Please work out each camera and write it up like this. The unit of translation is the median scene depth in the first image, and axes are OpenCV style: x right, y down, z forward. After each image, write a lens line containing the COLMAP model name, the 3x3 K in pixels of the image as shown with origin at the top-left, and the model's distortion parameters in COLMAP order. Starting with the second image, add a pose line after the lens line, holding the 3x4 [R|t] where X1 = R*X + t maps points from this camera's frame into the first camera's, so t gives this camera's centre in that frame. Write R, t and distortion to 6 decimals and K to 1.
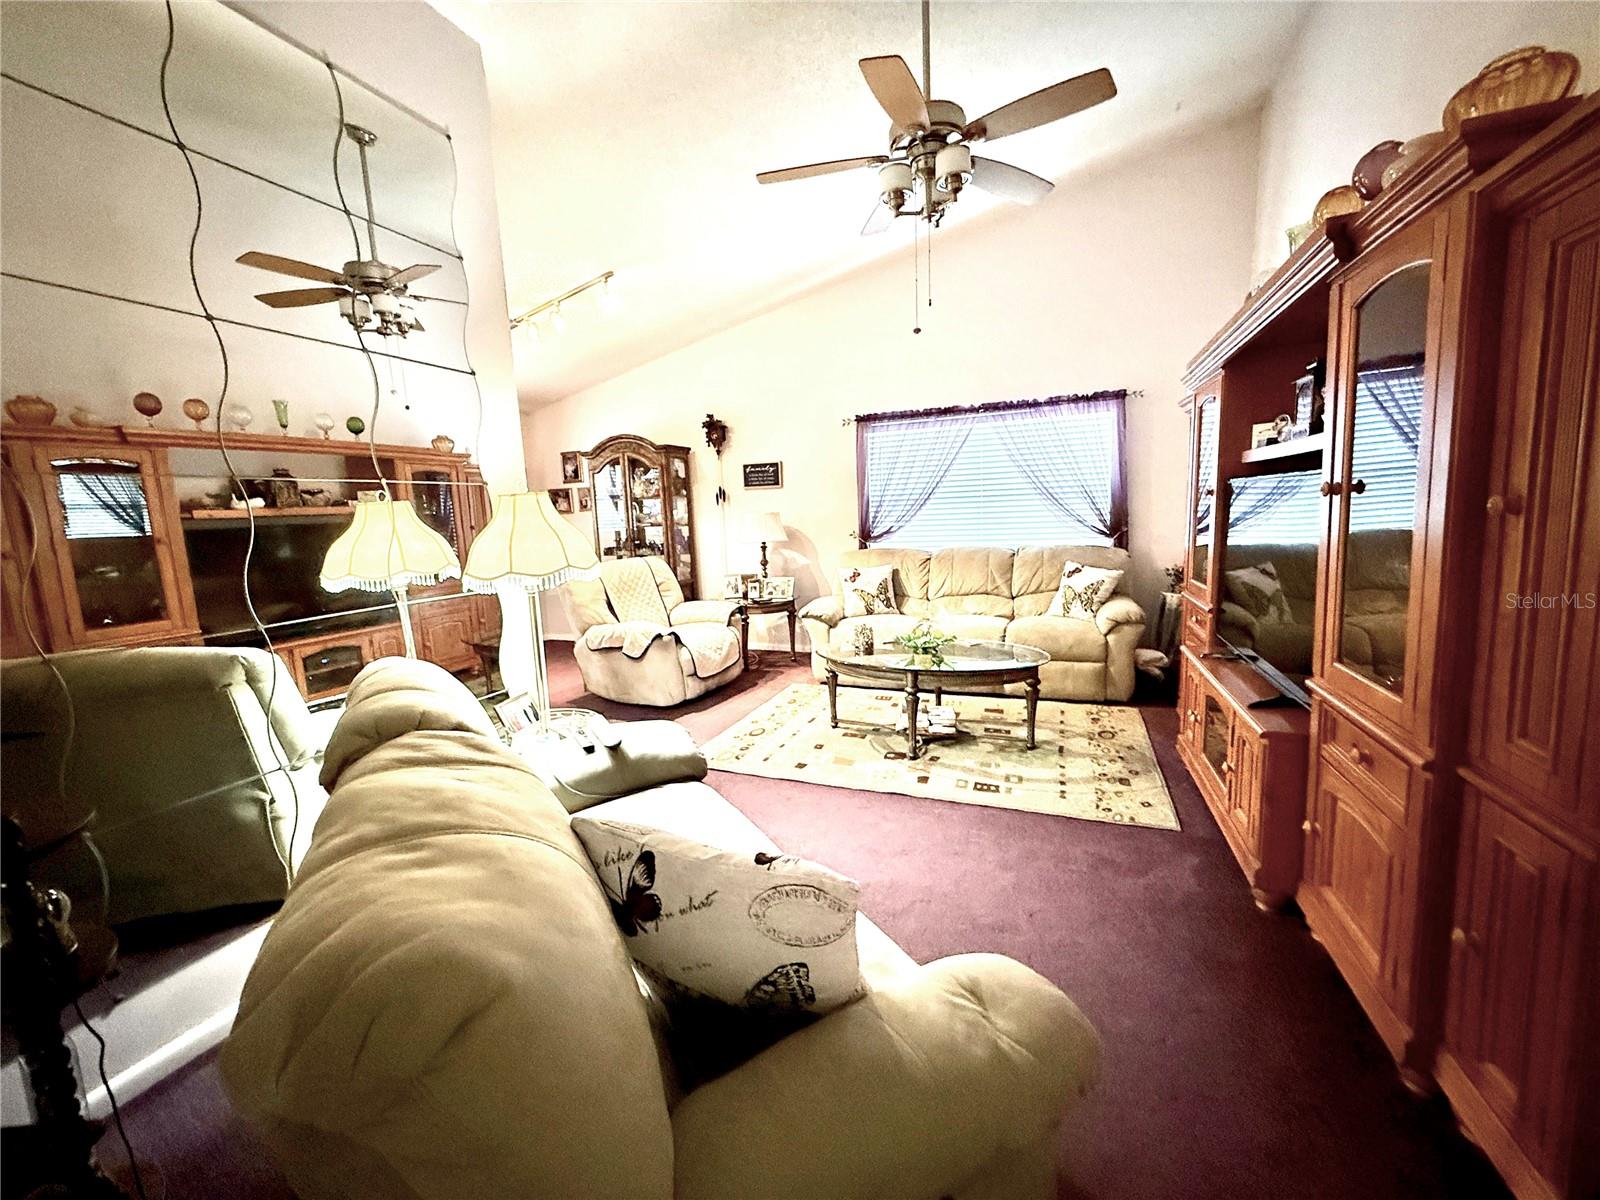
lens RADIAL K [[639.5, 0, 794.4], [0, 639.5, 594.9], [0, 0, 1]] dist [0.001399, -0.000660]
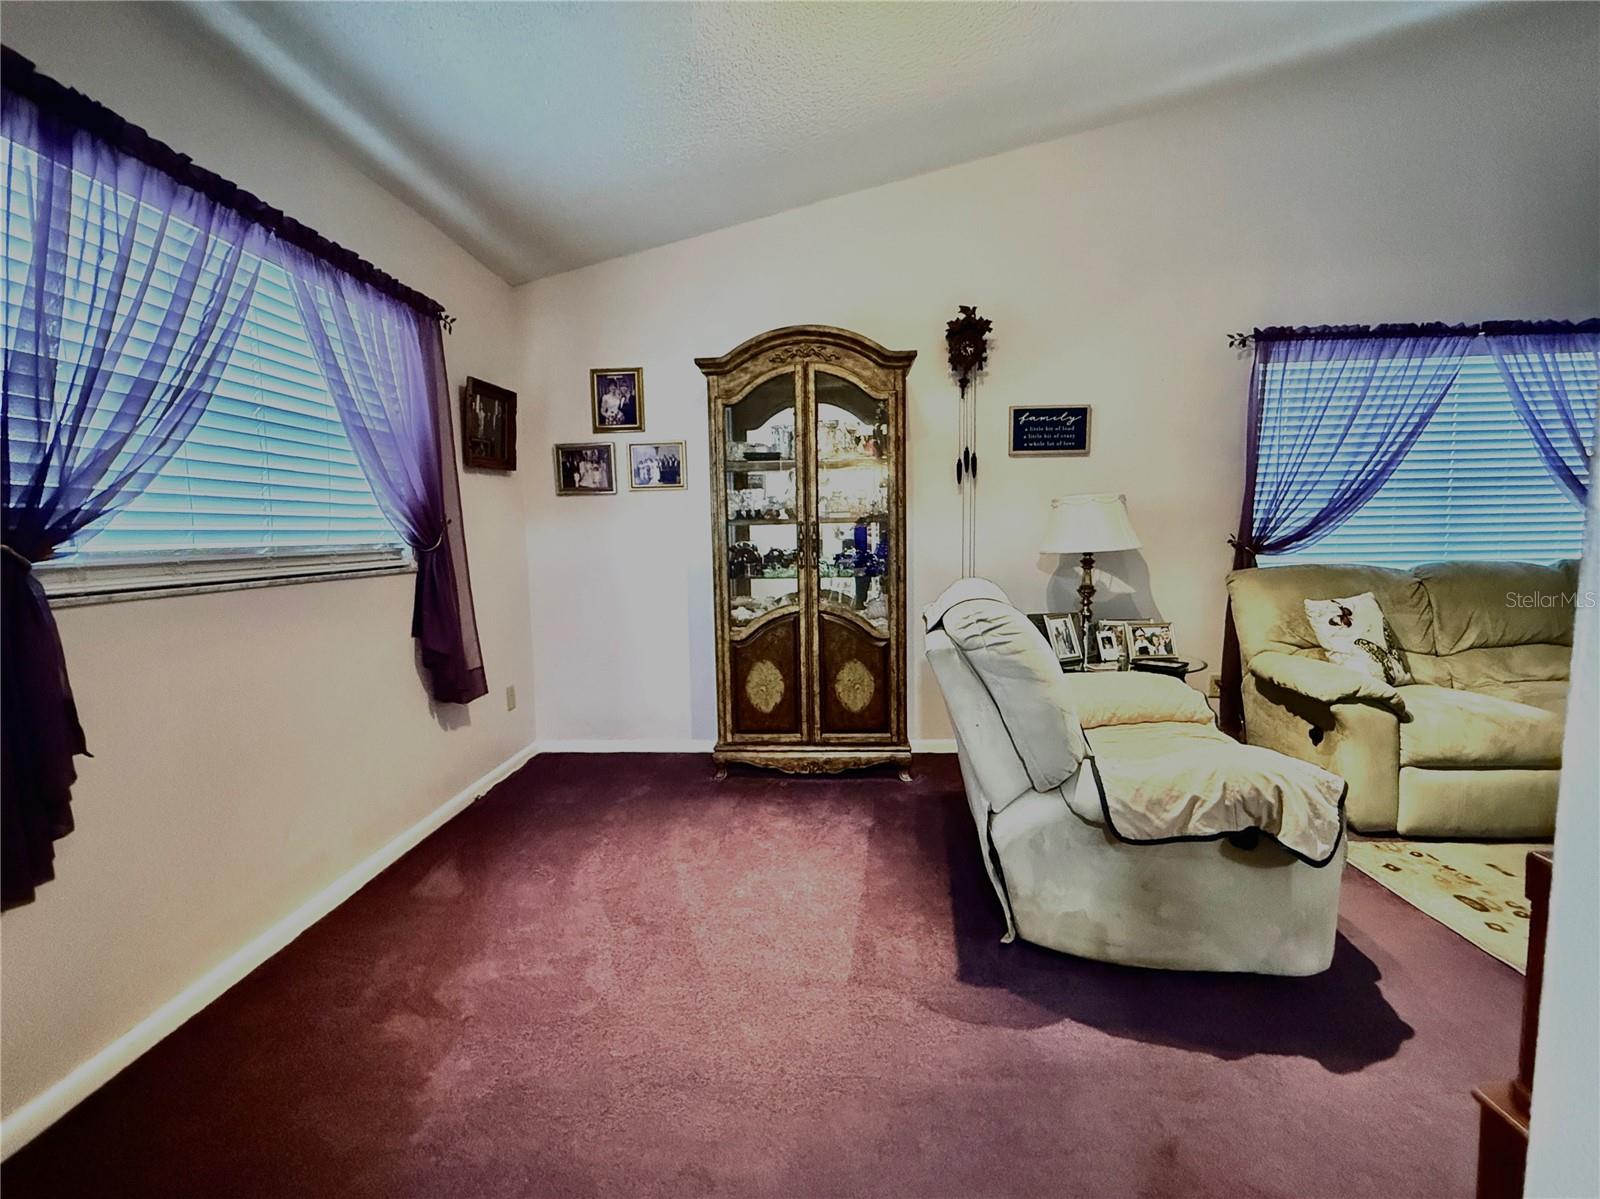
lens RADIAL K [[639.5, 0, 794.5], [0, 639.5, 591.9], [0, 0, 1]] dist [0.001399, -0.000660]
pose [[0.948119, -0.011999, 0.317689, -0.445745], [0.018991, 0.999641, -0.018921, -0.045006], [-0.317348, 0.023972, 0.948006, 0.573933]]
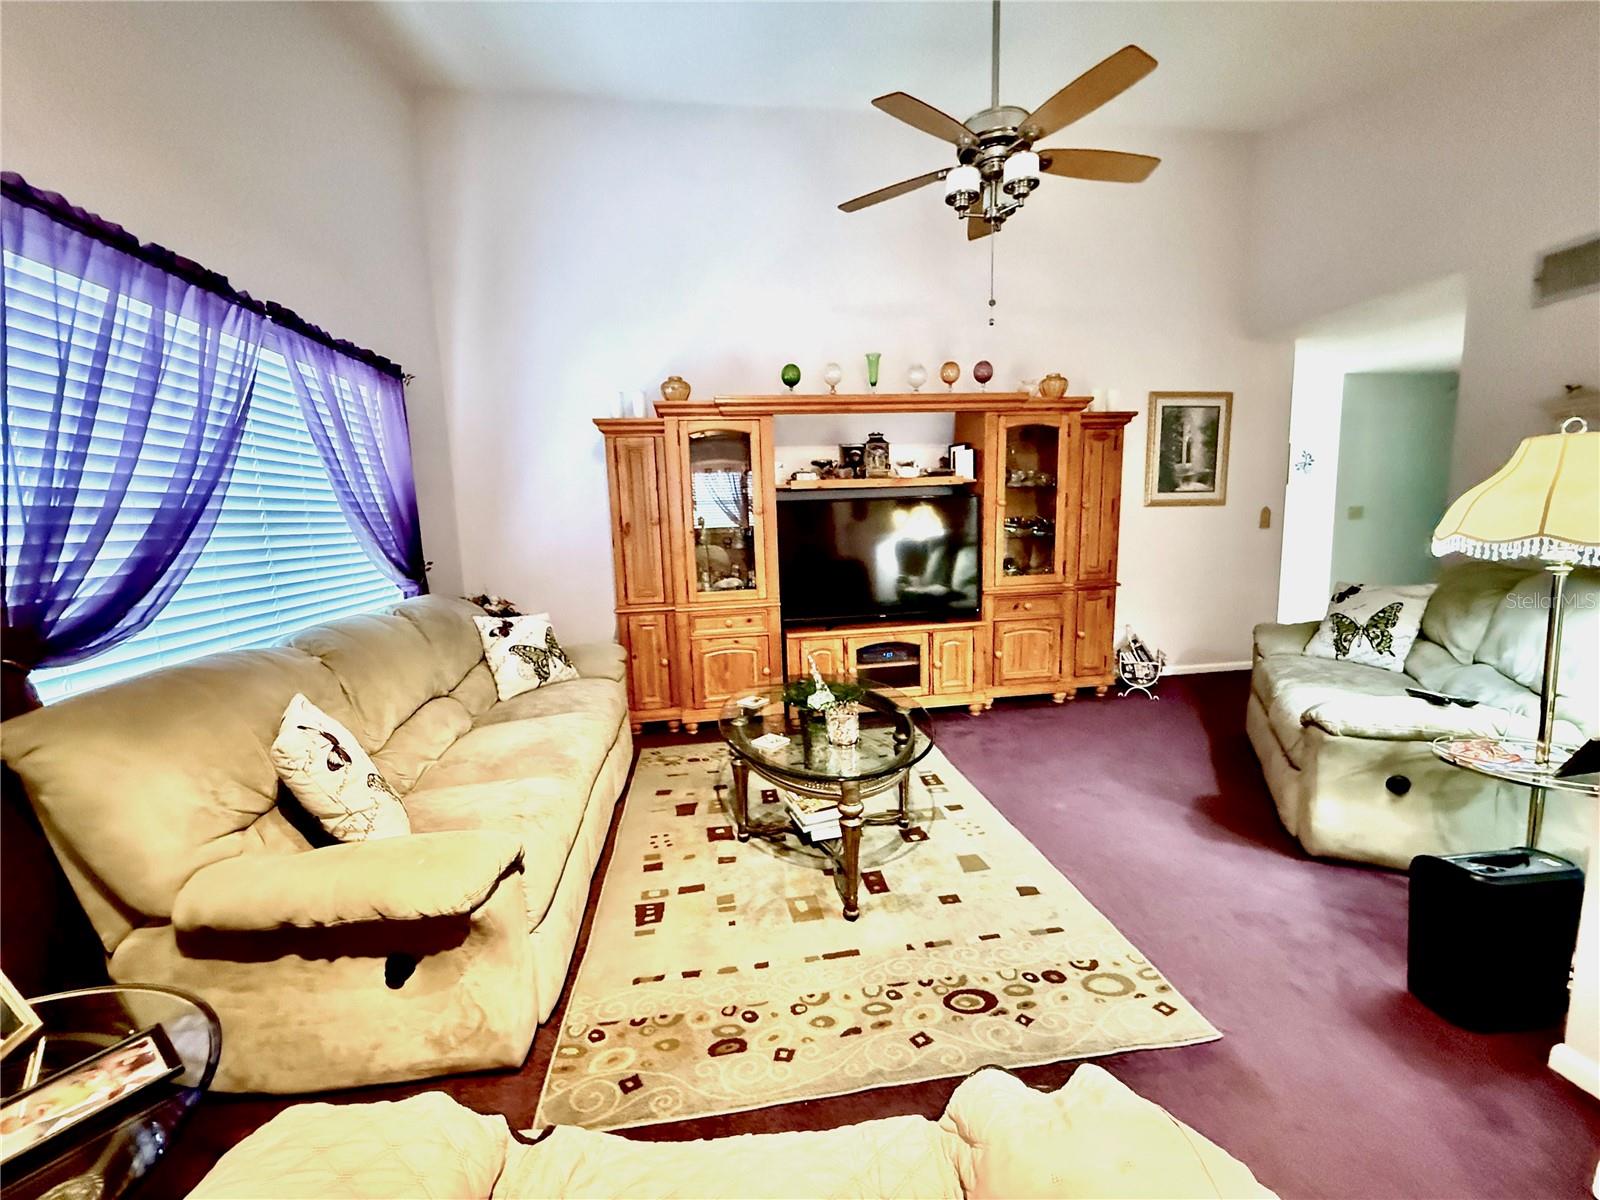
lens RADIAL K [[639.5, 0, 794.9], [0, 639.5, 601.5], [0, 0, 1]] dist [0.001399, -0.000660]
pose [[-0.486005, -0.063227, 0.871666, -0.244417], [0.177205, 0.969533, 0.169128, -0.098377], [-0.855802, 0.236661, -0.459994, 0.828509]]
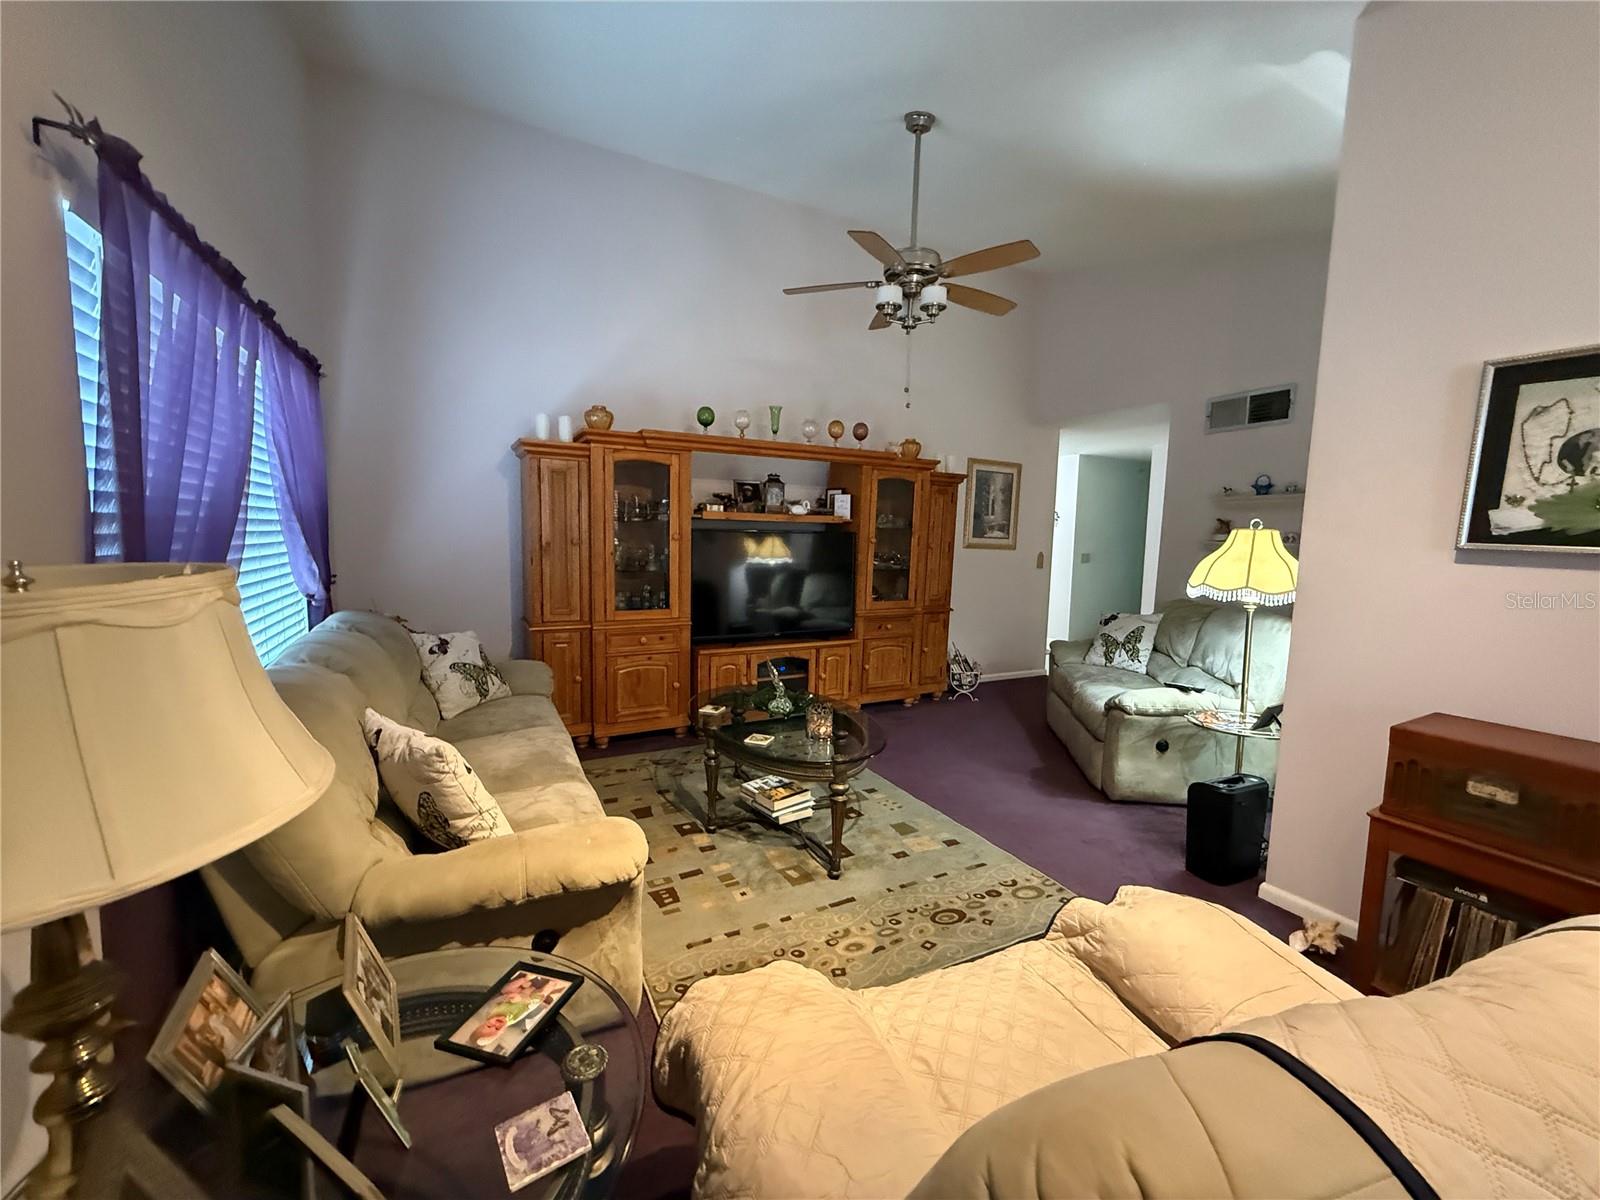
lens RADIAL K [[639.5, 0, 793.4], [0, 639.5, 601.7], [0, 0, 1]] dist [0.001399, -0.000660]
pose [[-0.747170, -0.049497, 0.662787, -0.222216], [0.101445, 0.977045, 0.187326, -0.133814], [-0.656845, 0.207201, -0.724998, 0.980654]]
